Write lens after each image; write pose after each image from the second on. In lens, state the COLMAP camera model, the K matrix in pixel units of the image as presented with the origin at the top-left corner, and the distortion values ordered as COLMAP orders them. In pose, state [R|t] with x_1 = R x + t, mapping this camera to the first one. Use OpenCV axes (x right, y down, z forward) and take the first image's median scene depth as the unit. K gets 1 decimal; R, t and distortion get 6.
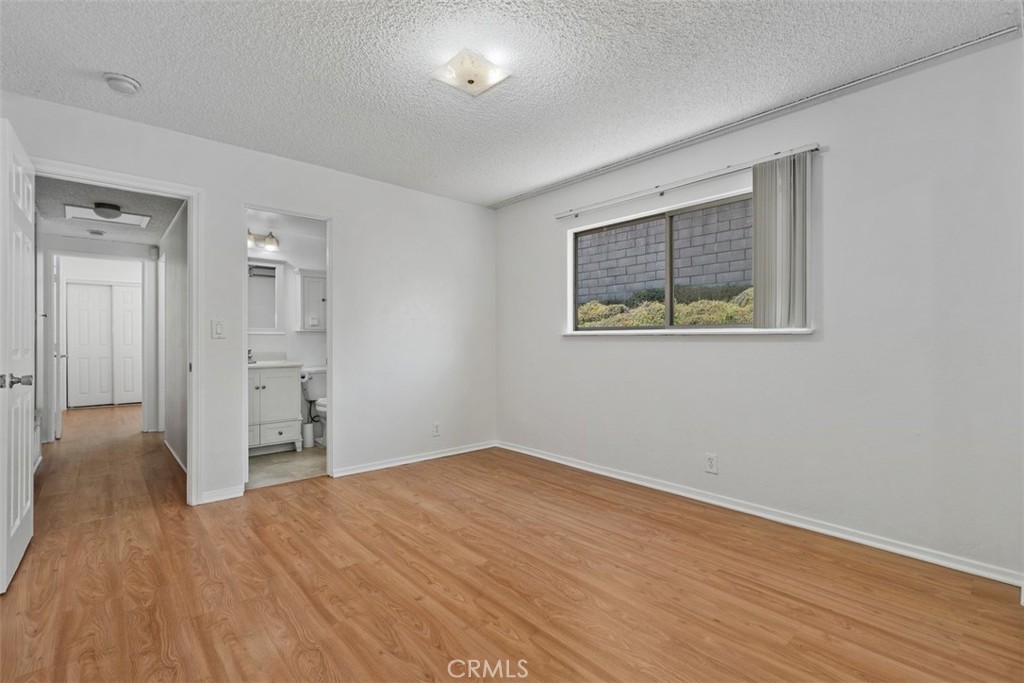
lens RADIAL K [[463.2, 0, 511.6], [0, 463.2, 340.9], [0, 0, 1]] dist [0.004567, -0.000041]
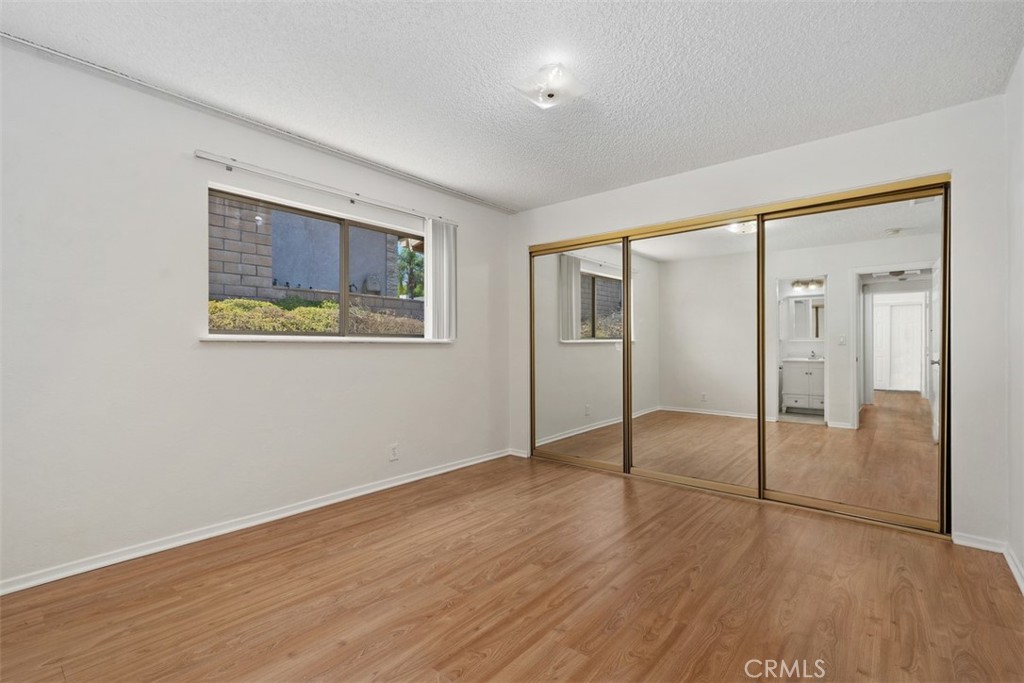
lens RADIAL K [[463.2, 0, 511.6], [0, 463.2, 340.9], [0, 0, 1]] dist [0.004567, -0.000041]
pose [[-0.135567, 0.012398, 0.990691, -0.901116], [0.005353, 0.999916, -0.011781, -0.000641], [-0.990754, 0.003706, -0.135622, 1.009131]]
